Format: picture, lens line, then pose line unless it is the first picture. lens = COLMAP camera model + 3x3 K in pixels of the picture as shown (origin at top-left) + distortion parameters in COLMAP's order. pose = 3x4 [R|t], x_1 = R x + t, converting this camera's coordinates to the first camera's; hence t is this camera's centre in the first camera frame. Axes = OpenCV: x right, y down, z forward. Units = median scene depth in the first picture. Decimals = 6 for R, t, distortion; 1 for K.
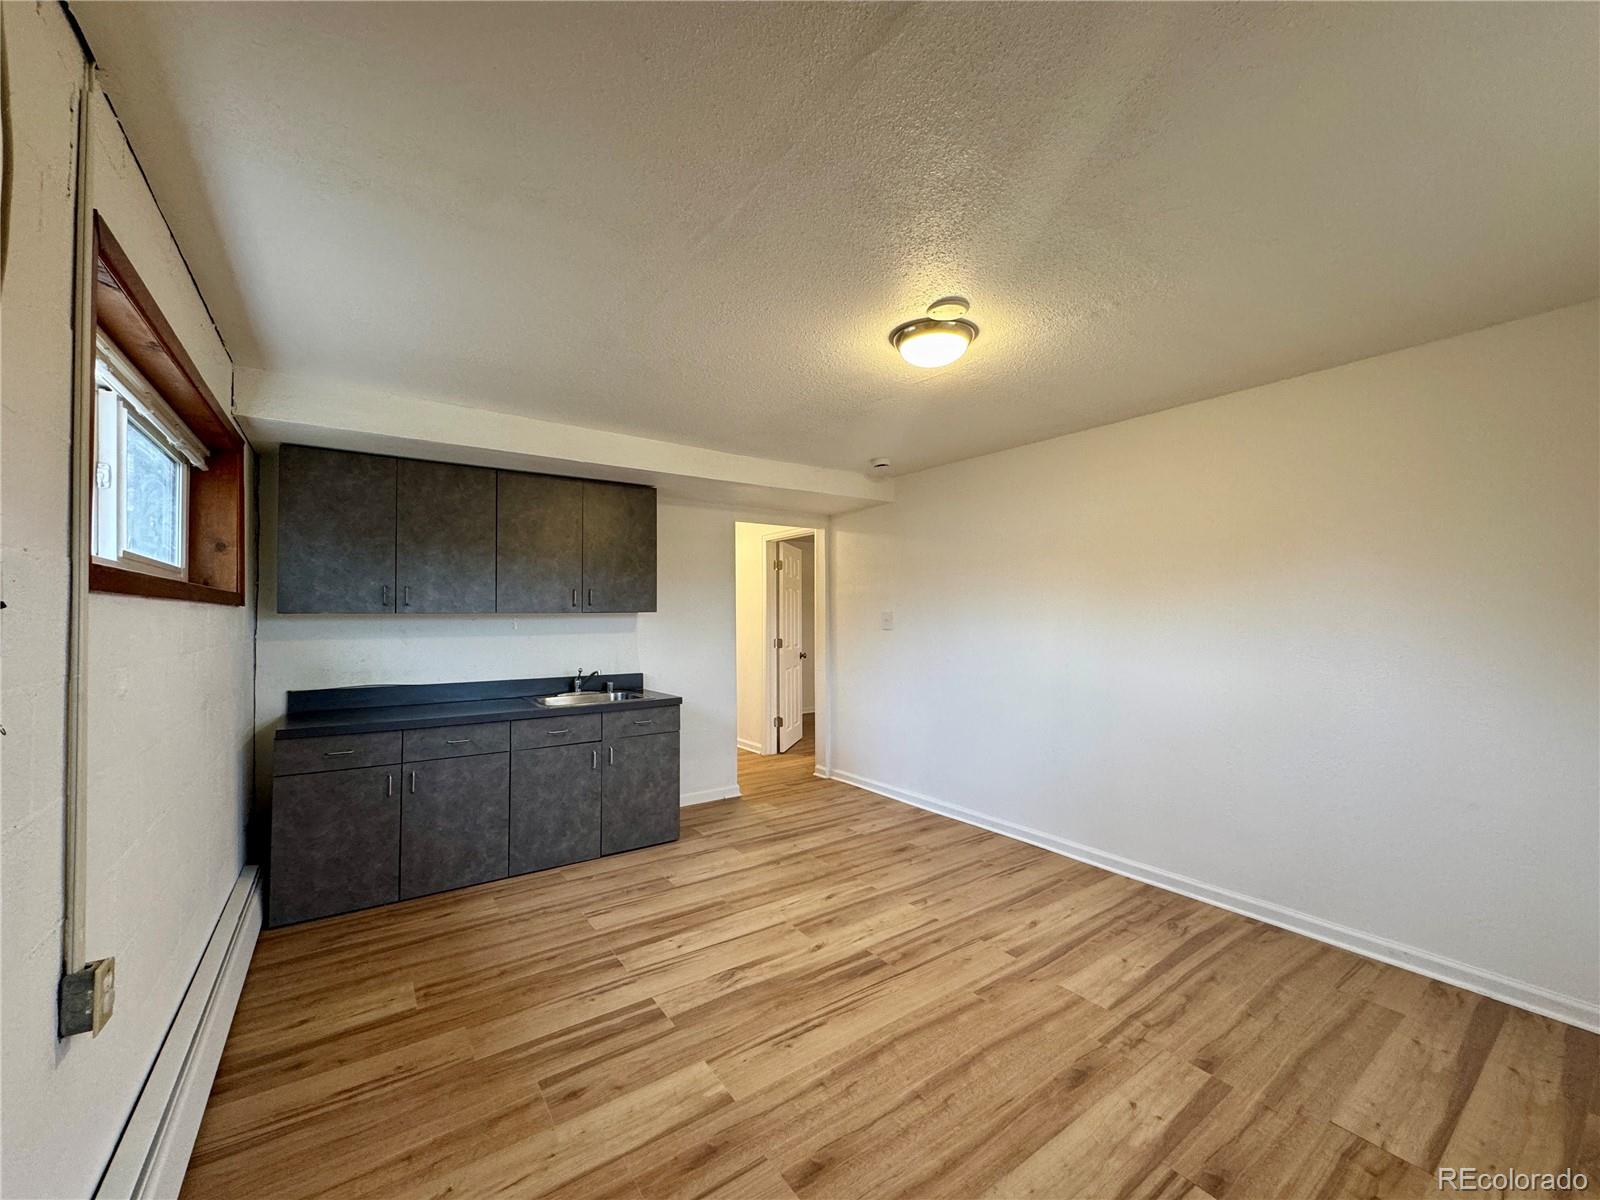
lens RADIAL K [[634.2, 0, 800.0], [0, 634.2, 600.0], [0, 0, 1]] dist [-0.003883, 0.000357]
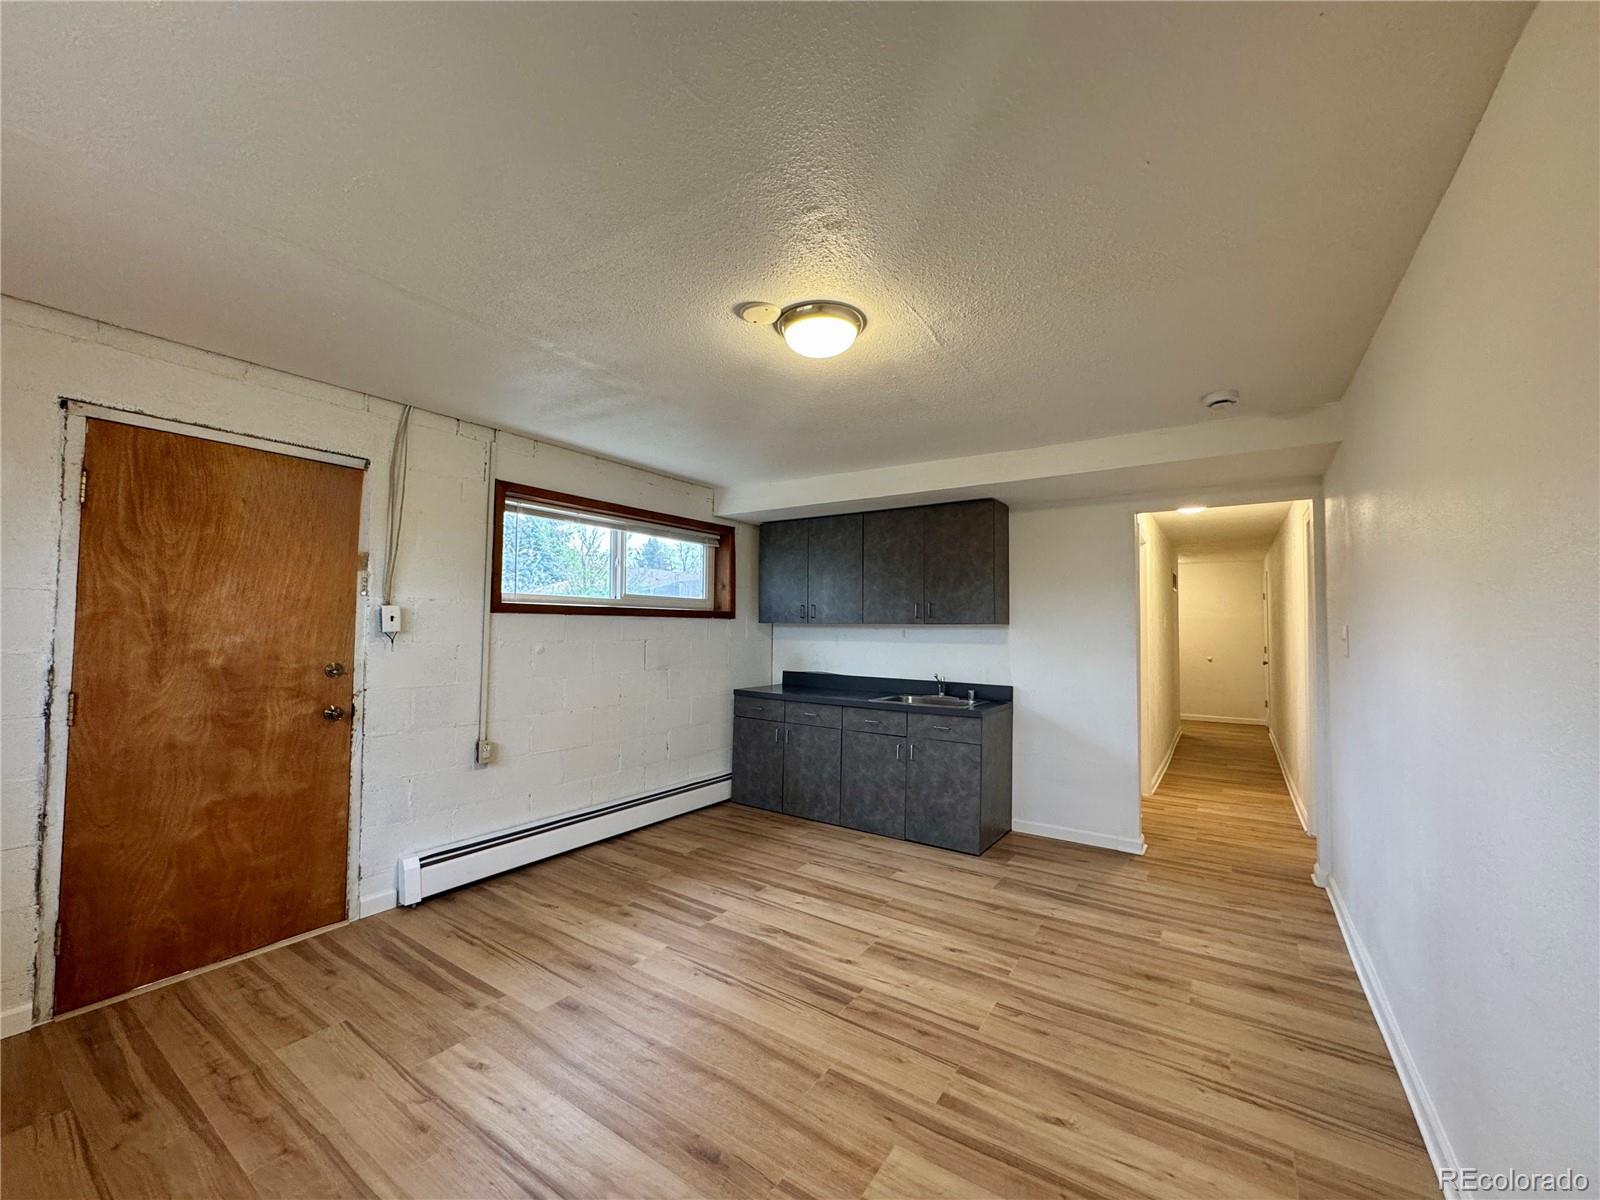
lens RADIAL K [[634.2, 0, 800.0], [0, 634.2, 600.0], [0, 0, 1]] dist [-0.003883, 0.000357]
pose [[0.354743, -0.030989, -0.934450, 0.764275], [0.009377, 0.999518, -0.029587, 0.010240], [0.934917, 0.001733, 0.354863, 0.468636]]
